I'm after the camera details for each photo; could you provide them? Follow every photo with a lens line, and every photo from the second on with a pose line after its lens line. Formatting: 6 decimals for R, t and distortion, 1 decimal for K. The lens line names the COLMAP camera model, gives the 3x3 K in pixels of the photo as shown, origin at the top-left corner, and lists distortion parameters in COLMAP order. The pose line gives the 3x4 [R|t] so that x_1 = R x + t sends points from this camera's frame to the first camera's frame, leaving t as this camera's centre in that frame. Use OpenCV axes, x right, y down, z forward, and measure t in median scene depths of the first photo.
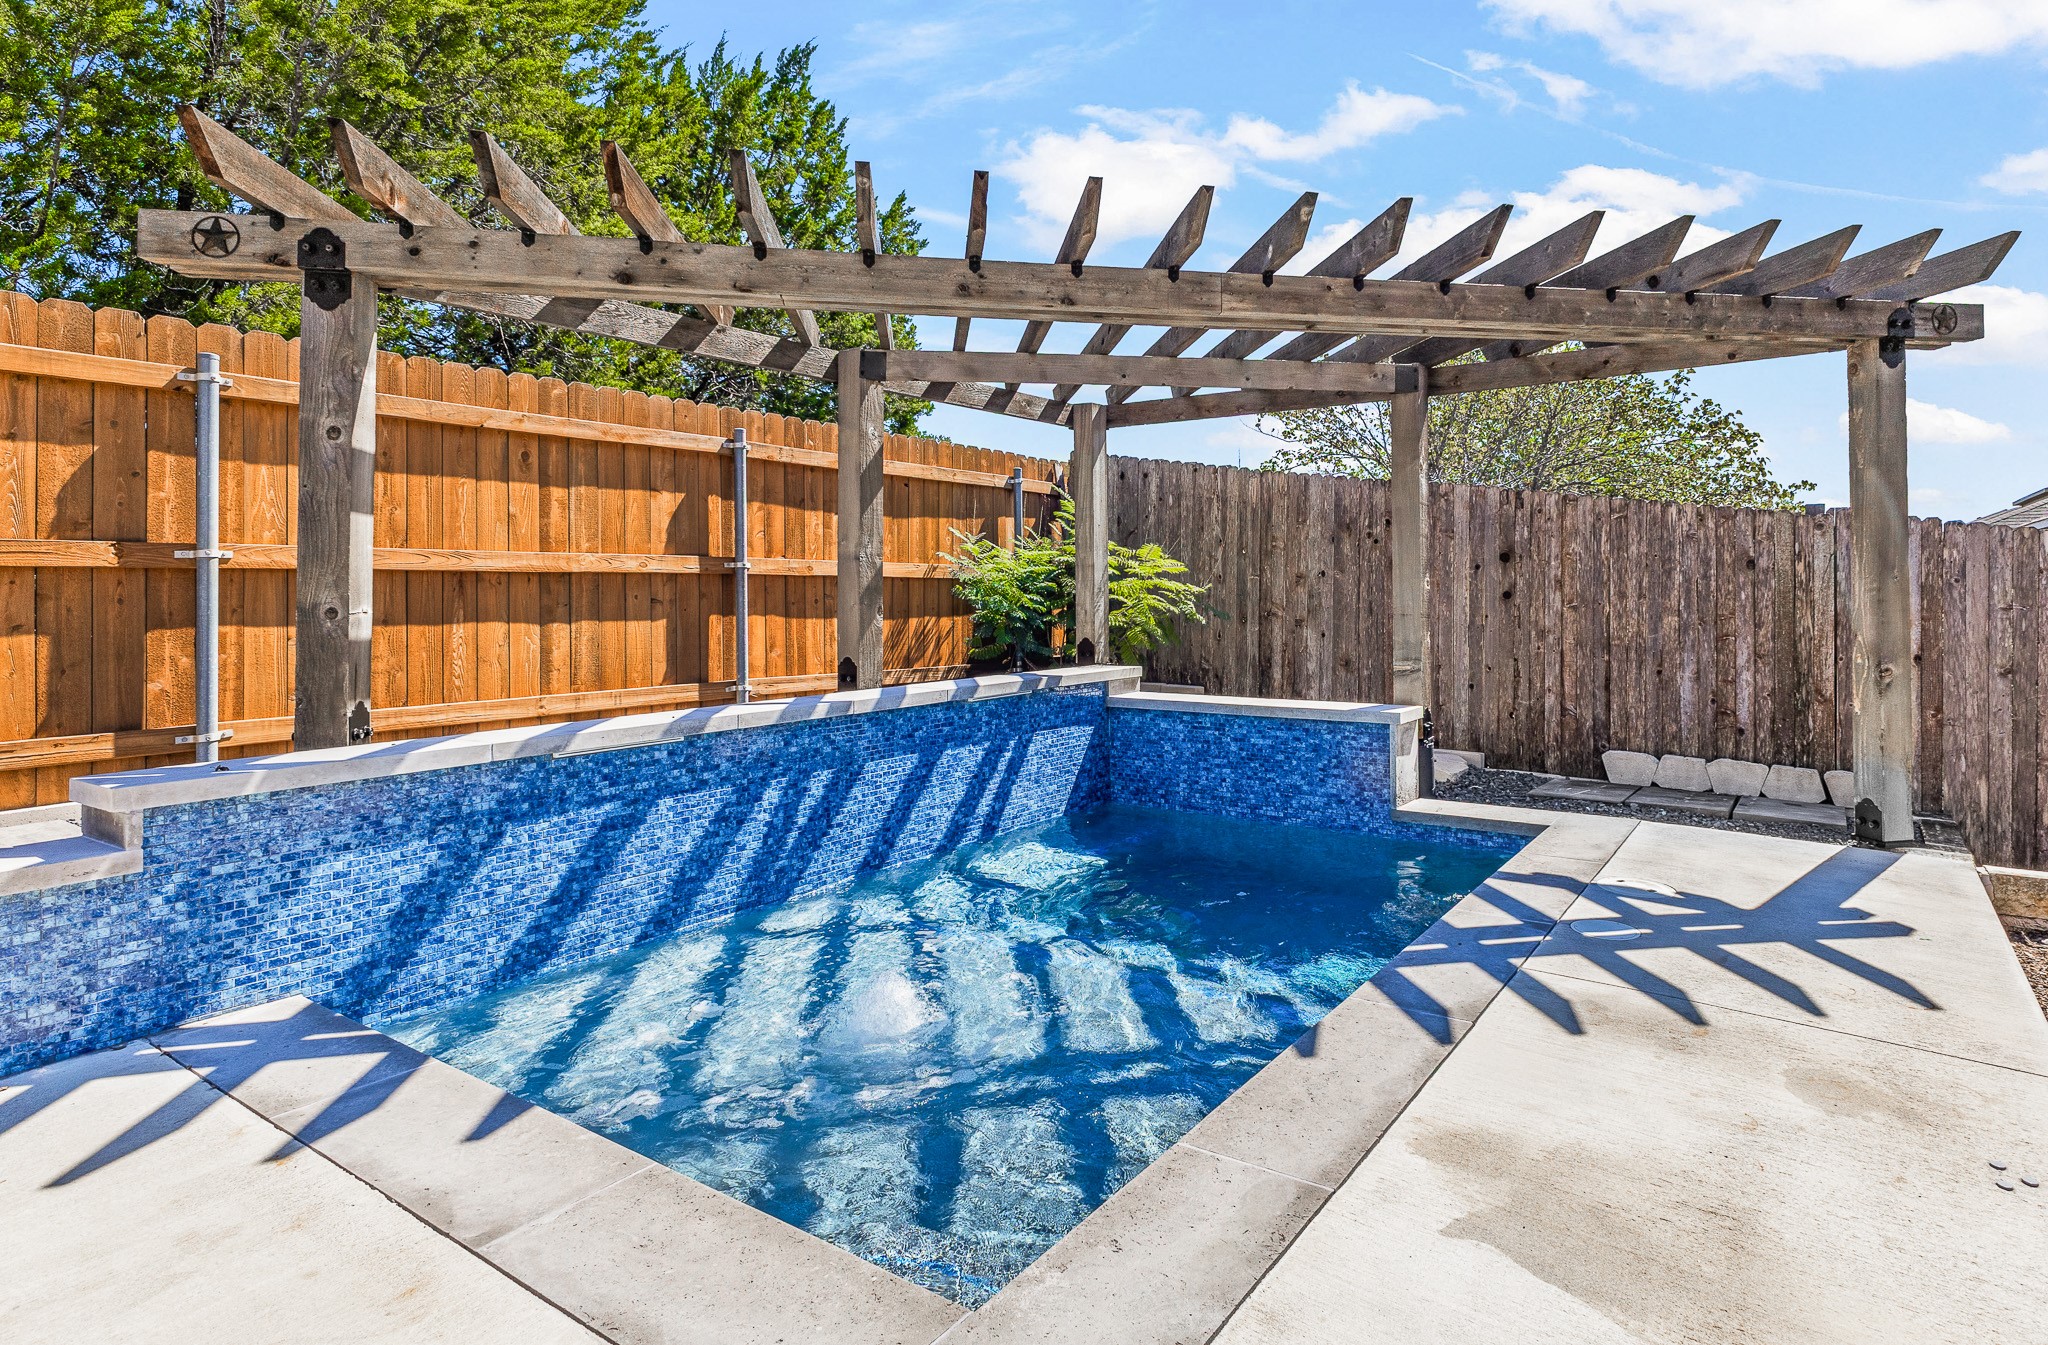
lens RADIAL K [[1078.4, 0, 1130.0], [0, 1078.4, 573.4], [0, 0, 1]] dist [0.003794, -0.000315]
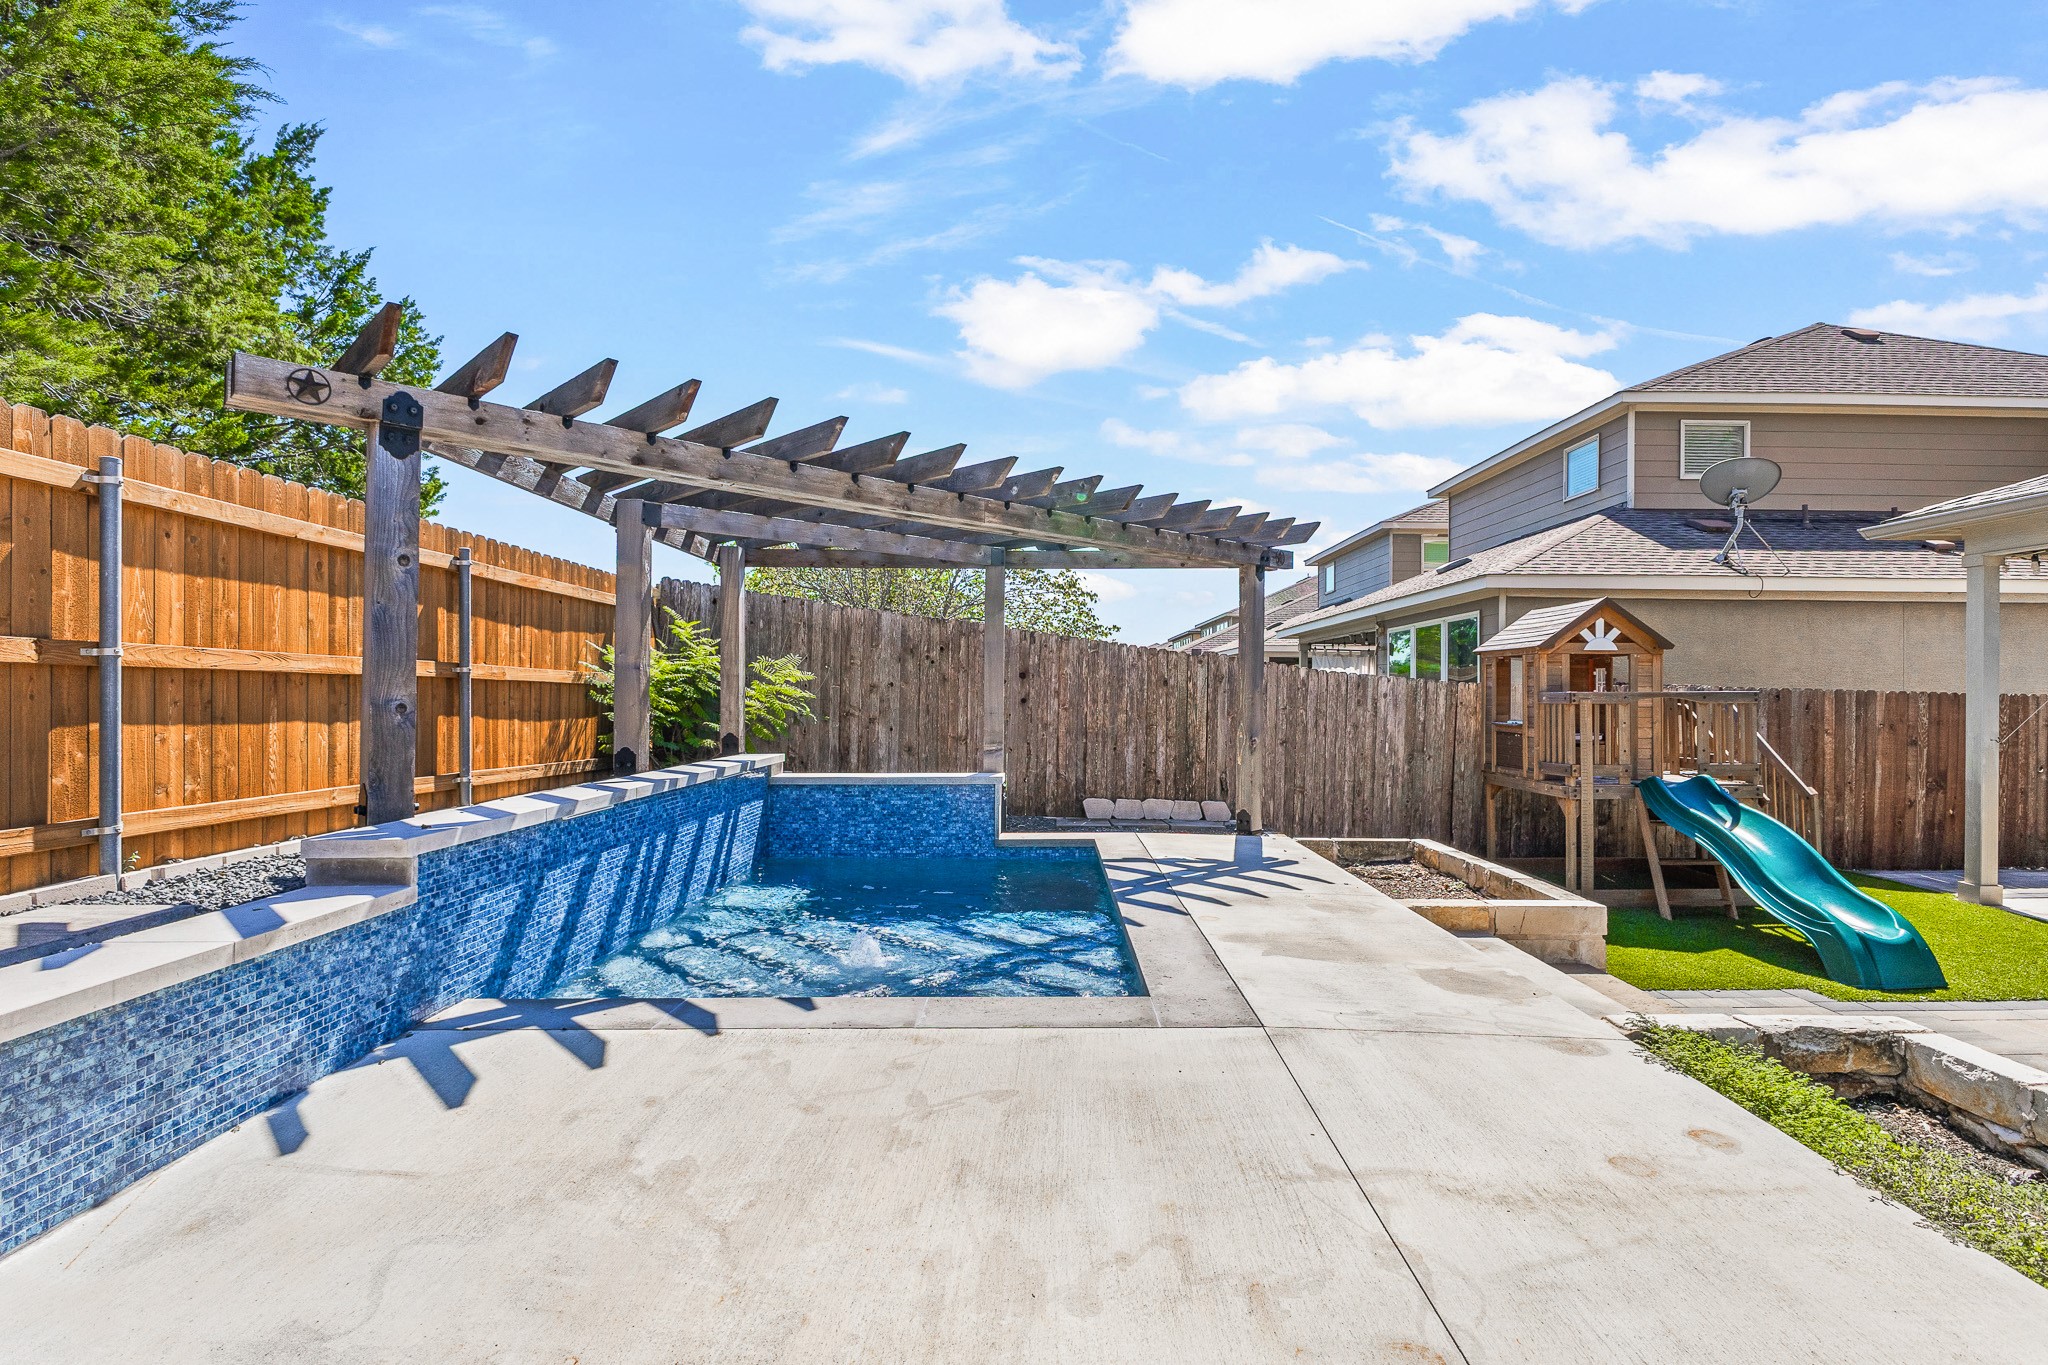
lens RADIAL K [[990.0, 0, 1031.9], [0, 990.0, 700.4], [0, 0, 1]] dist [0.004538, 0.001061]
pose [[0.841590, 0.005421, 0.540090, -0.461037], [-0.014881, 0.999803, 0.013154, 0.001667], [-0.539912, -0.019107, 0.841505, -0.202565]]
